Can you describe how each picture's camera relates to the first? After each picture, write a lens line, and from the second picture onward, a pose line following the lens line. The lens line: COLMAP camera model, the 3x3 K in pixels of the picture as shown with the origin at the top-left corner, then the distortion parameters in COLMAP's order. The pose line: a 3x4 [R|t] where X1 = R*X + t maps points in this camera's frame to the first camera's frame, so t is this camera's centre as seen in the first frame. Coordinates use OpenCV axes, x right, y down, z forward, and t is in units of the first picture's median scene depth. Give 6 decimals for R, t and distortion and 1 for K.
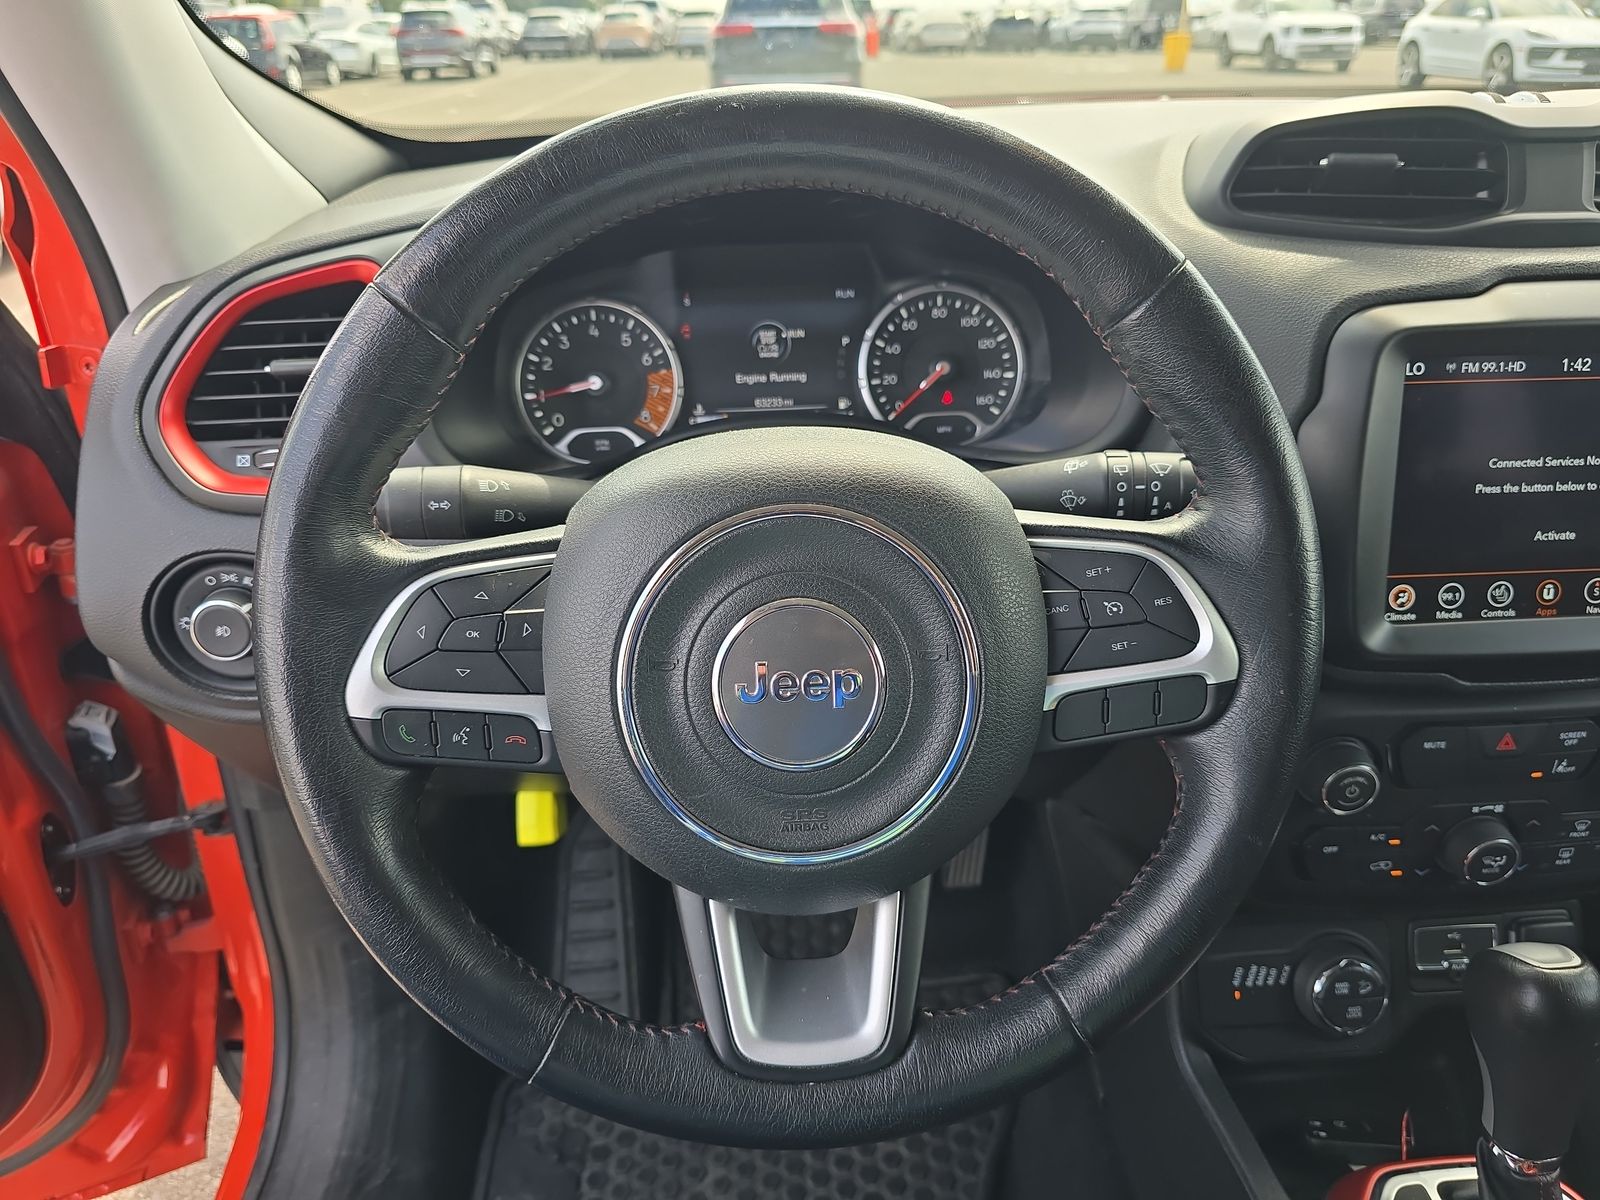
lens RADIAL K [[1087.4, 0, 800.0], [0, 1087.4, 600.0], [0, 0, 1]] dist [0.026142, -0.031179]
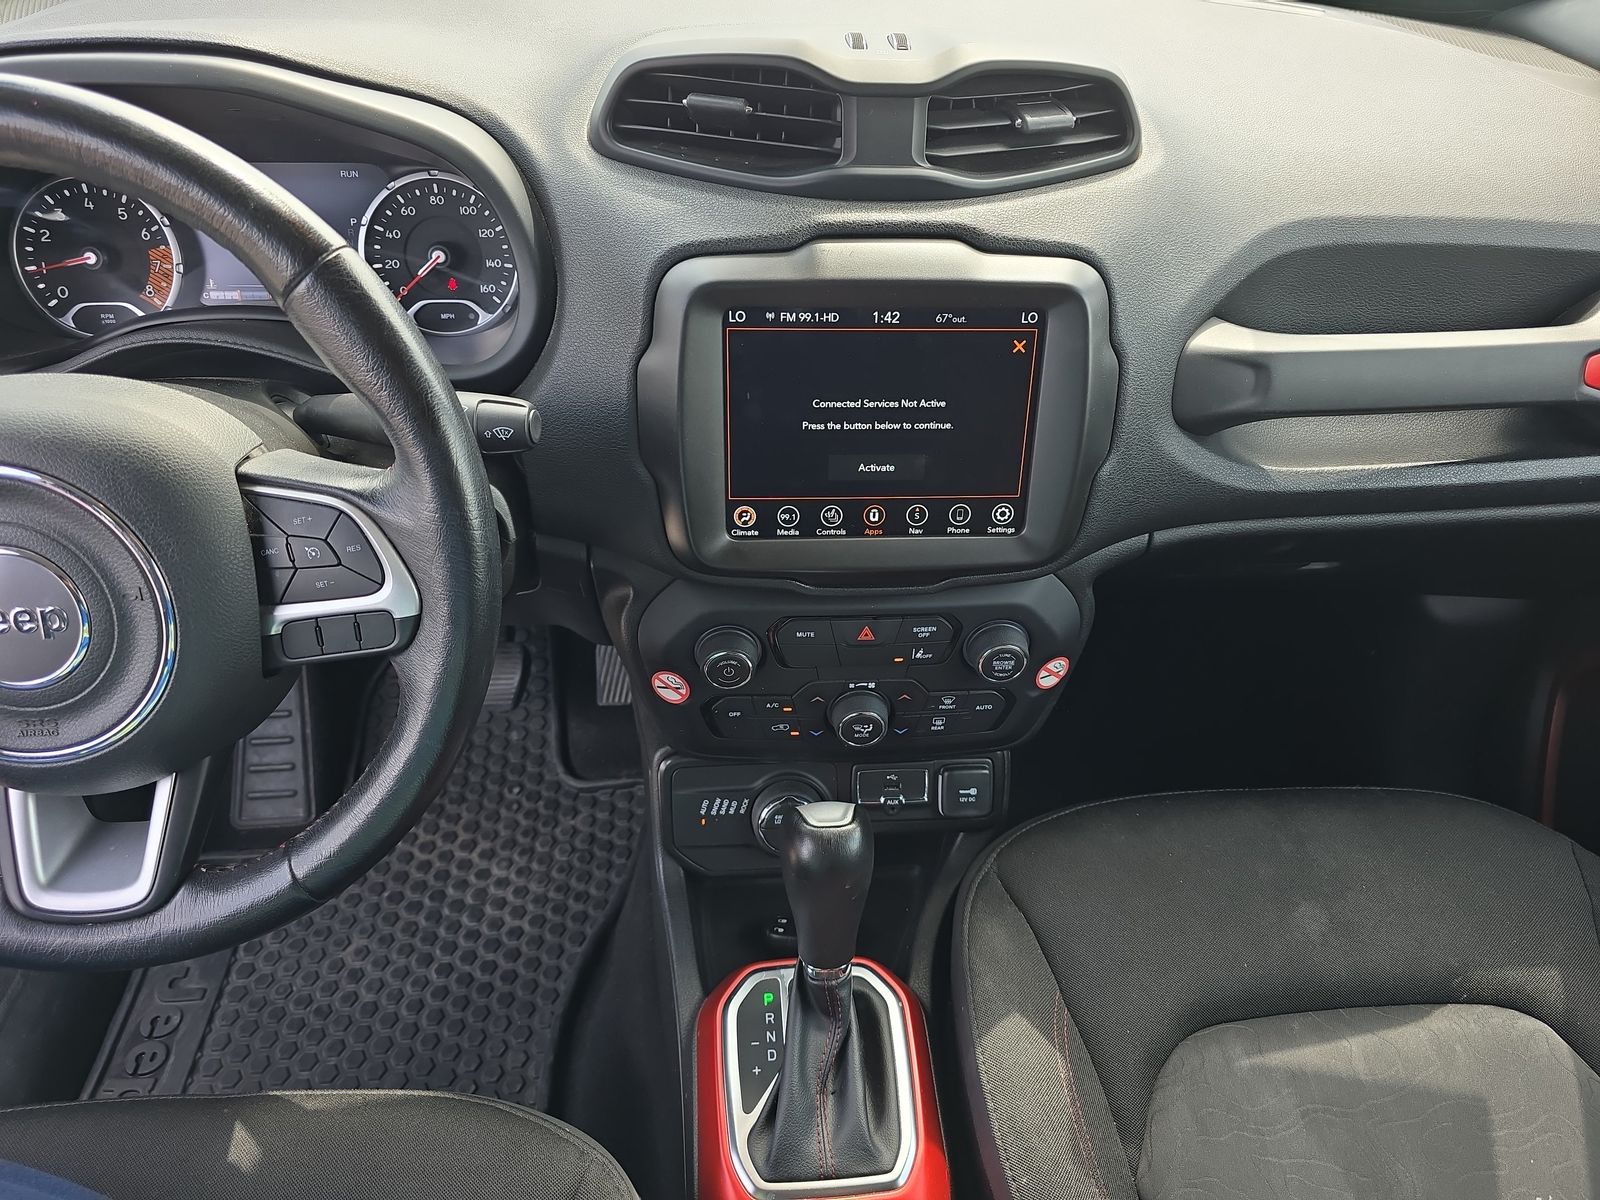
lens RADIAL K [[1066.2, 0, 800.0], [0, 1066.2, 600.0], [0, 0, 1]] dist [0.075888, -0.088141]
pose [[0.998460, 0.028878, 0.047361, 0.506083], [-0.038002, 0.978073, 0.204767, -0.134610], [-0.040409, -0.206252, 0.977664, -0.108529]]
